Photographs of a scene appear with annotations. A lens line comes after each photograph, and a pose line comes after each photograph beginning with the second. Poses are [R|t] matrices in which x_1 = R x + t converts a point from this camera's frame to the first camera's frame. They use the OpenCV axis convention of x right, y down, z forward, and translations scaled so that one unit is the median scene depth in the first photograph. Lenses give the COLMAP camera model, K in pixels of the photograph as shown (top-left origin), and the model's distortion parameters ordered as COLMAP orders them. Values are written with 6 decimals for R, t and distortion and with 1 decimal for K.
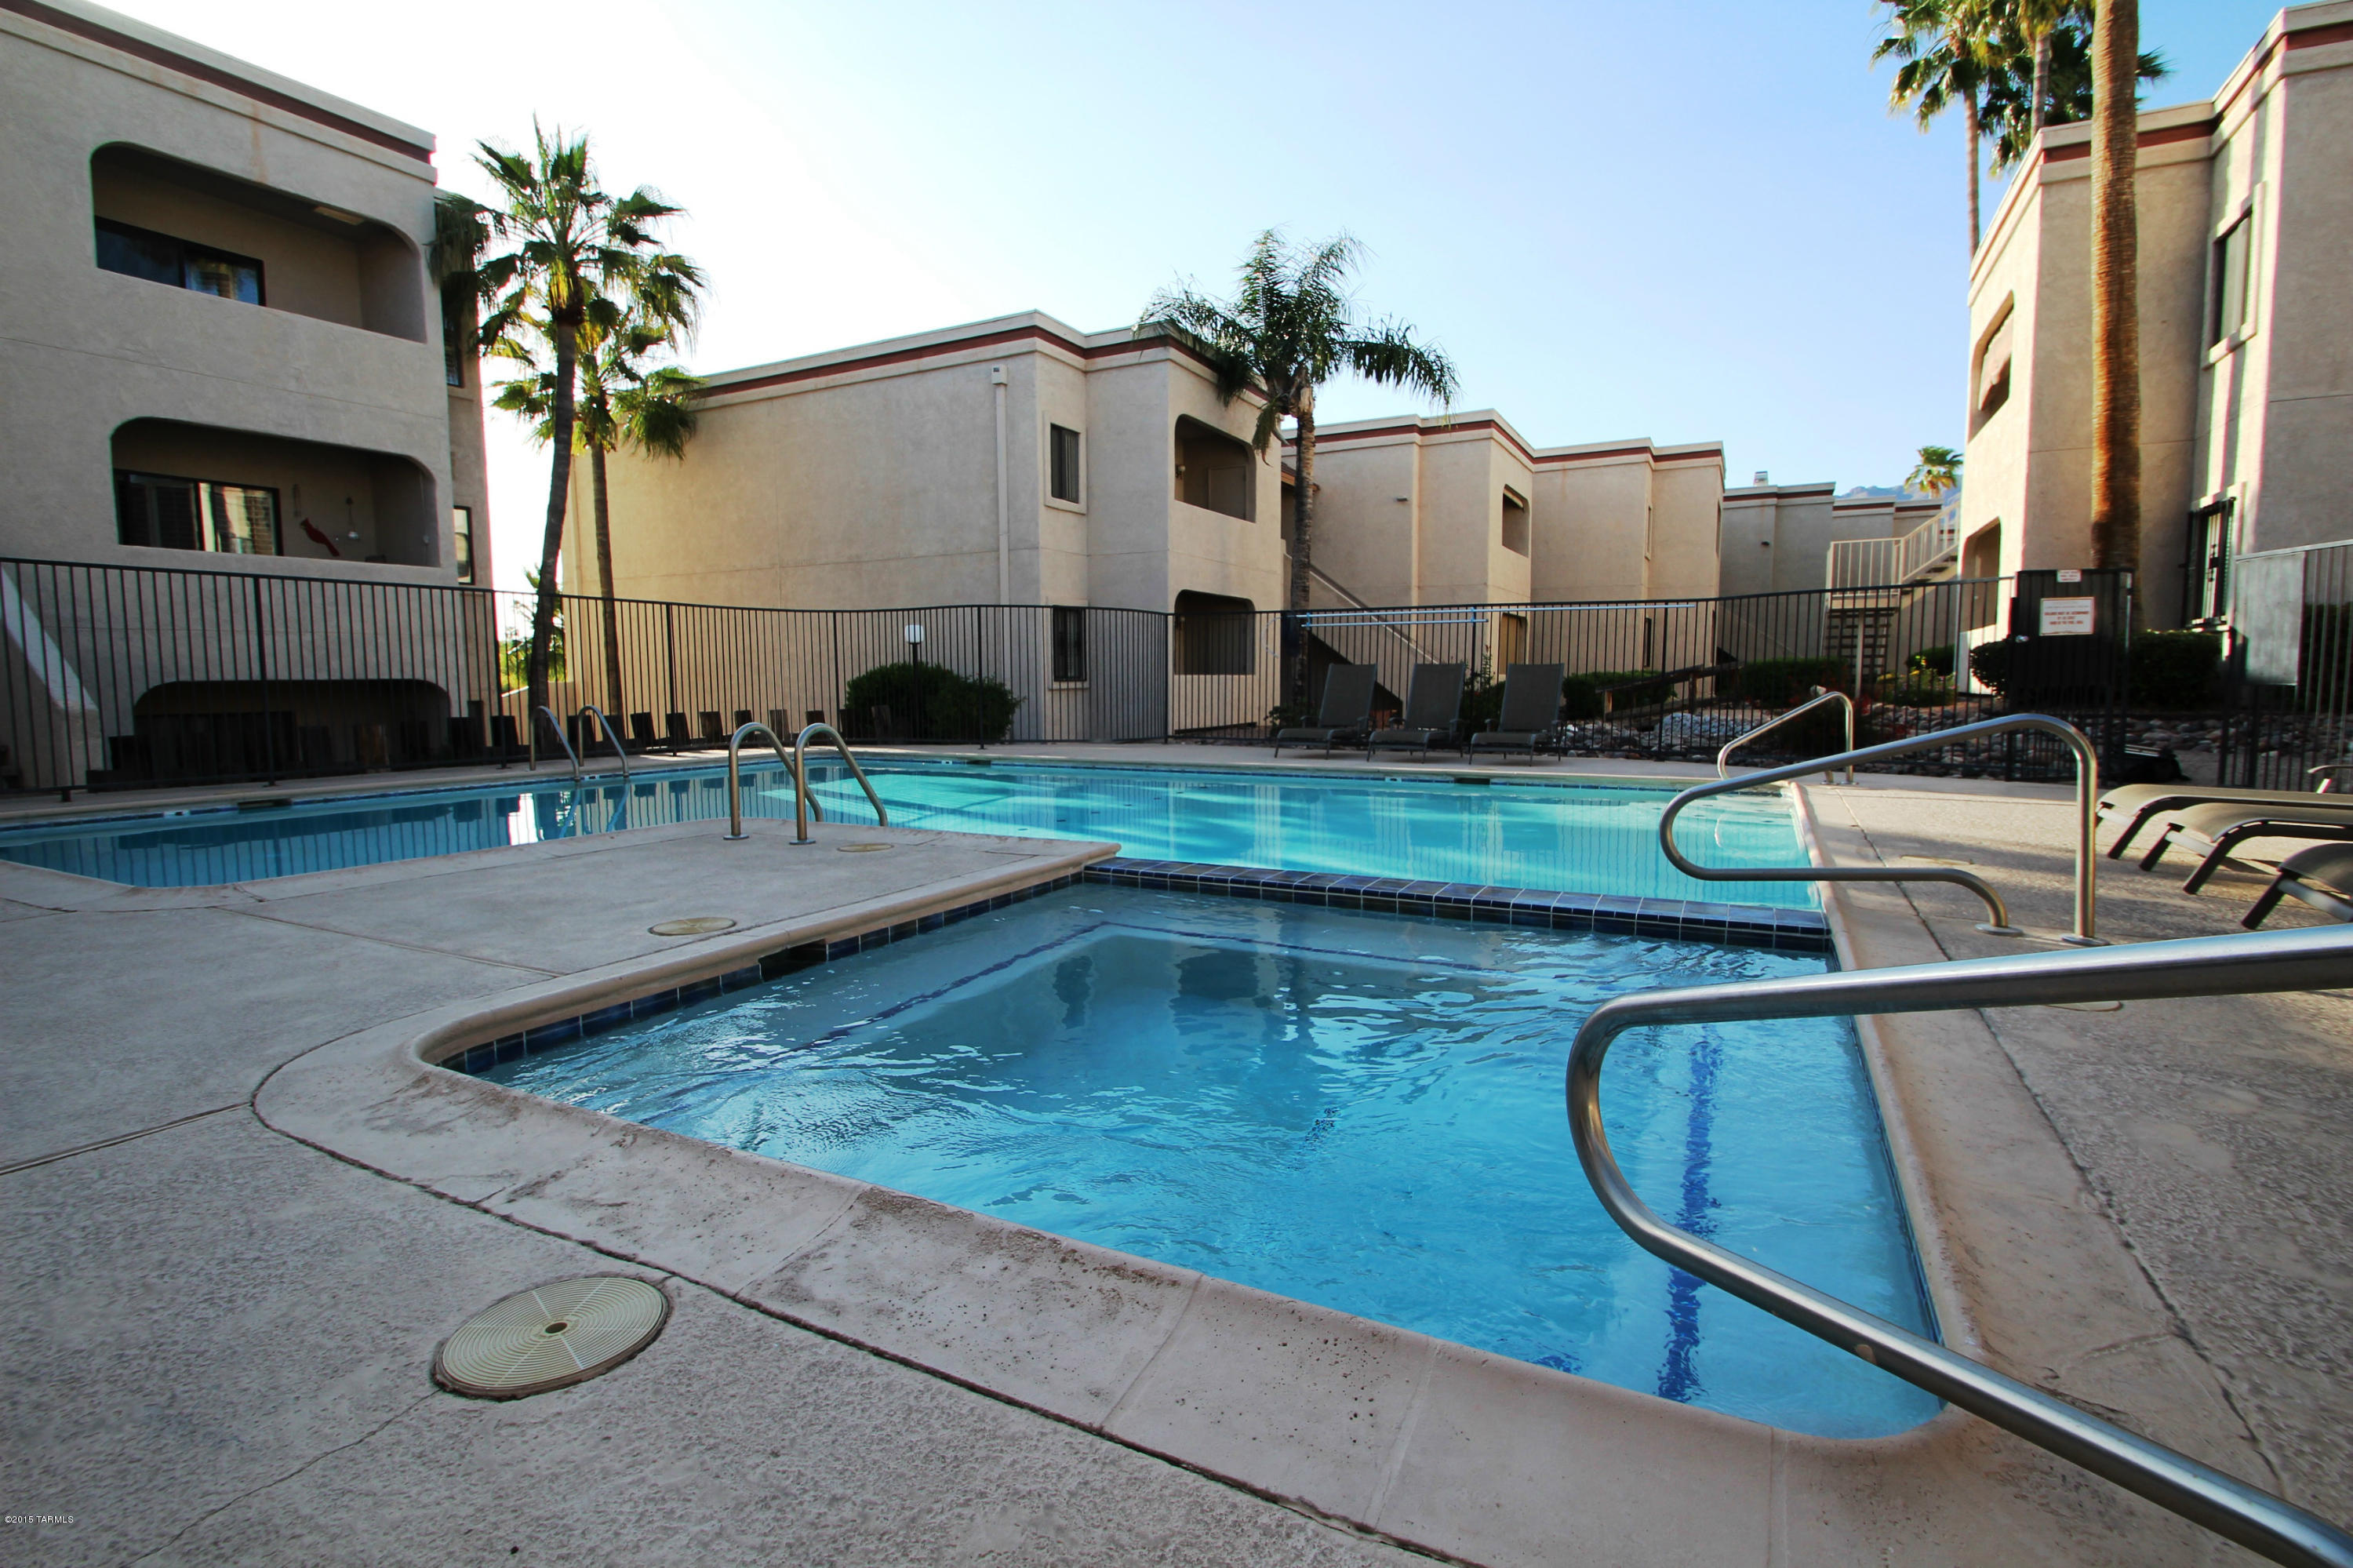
lens RADIAL K [[1098.1, 0, 1177.4], [0, 1098.1, 780.3], [0, 0, 1]] dist [0.013818, -0.015386]
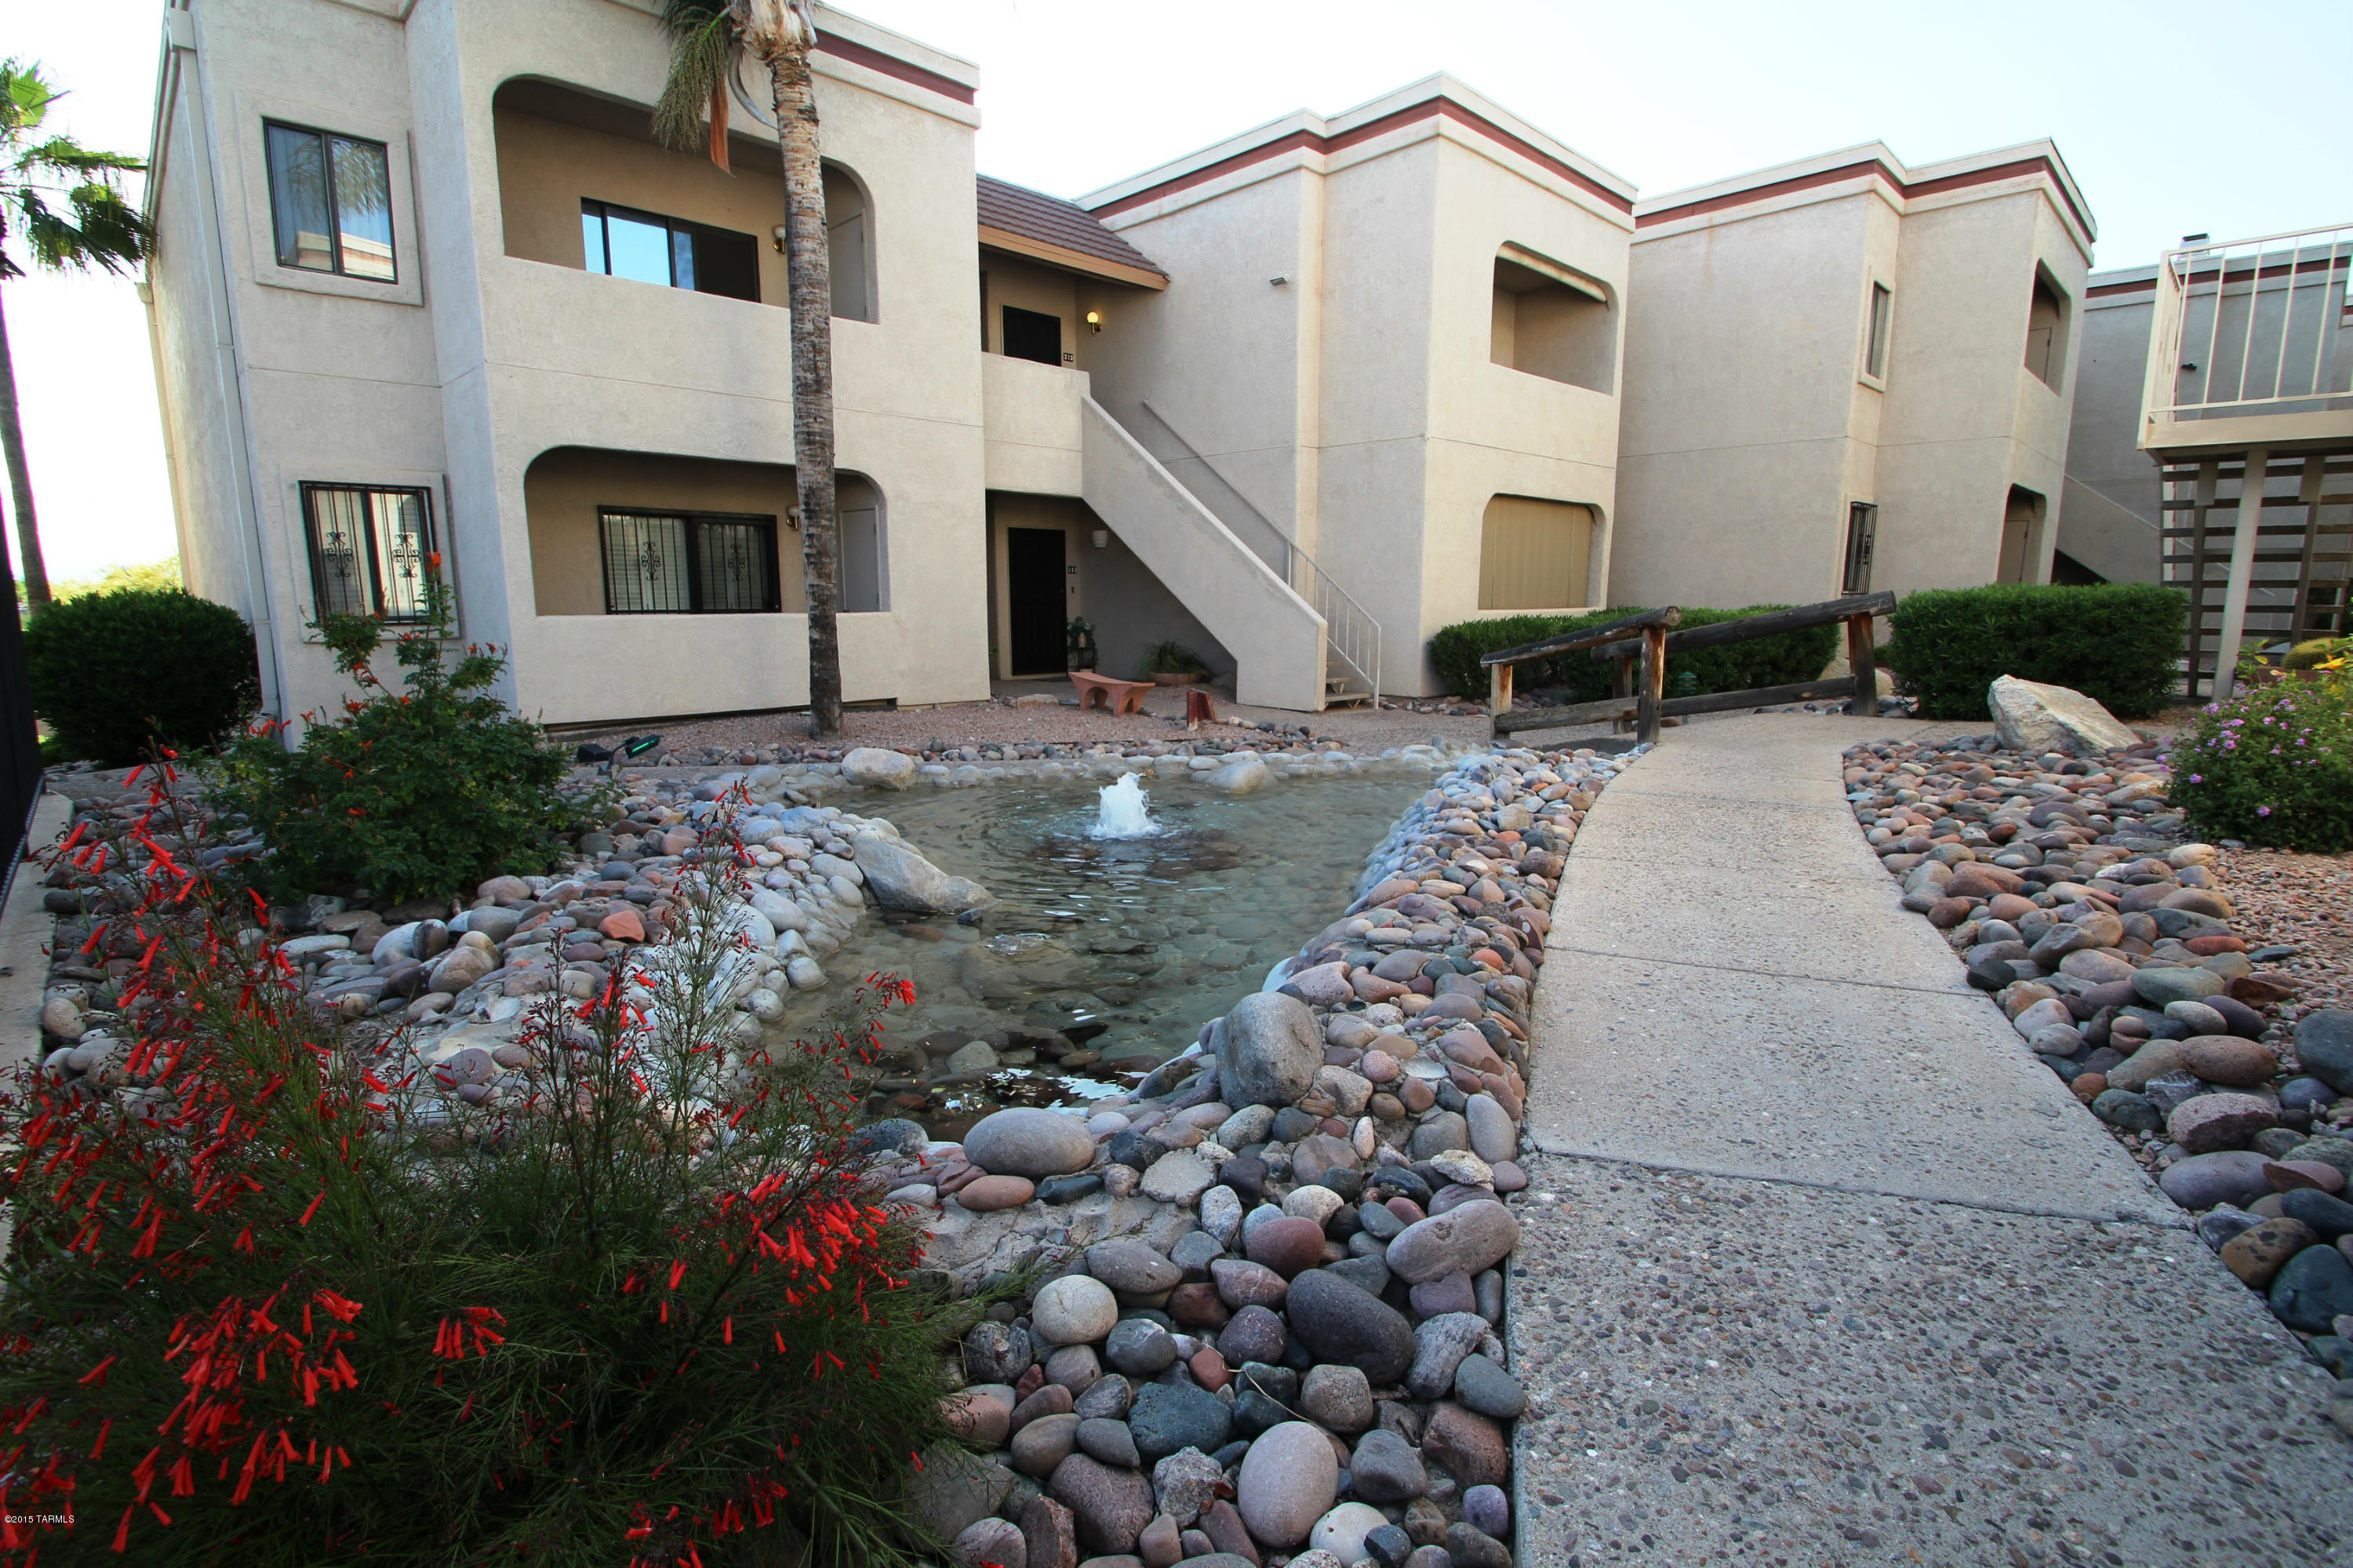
lens RADIAL K [[1098.1, 0, 1177.4], [0, 1098.1, 780.3], [0, 0, 1]] dist [0.013818, -0.015386]
pose [[0.952368, 0.057590, -0.299463, 0.326802], [-0.034205, 0.995983, 0.082756, -0.055123], [0.303026, -0.068571, 0.950512, 0.451993]]
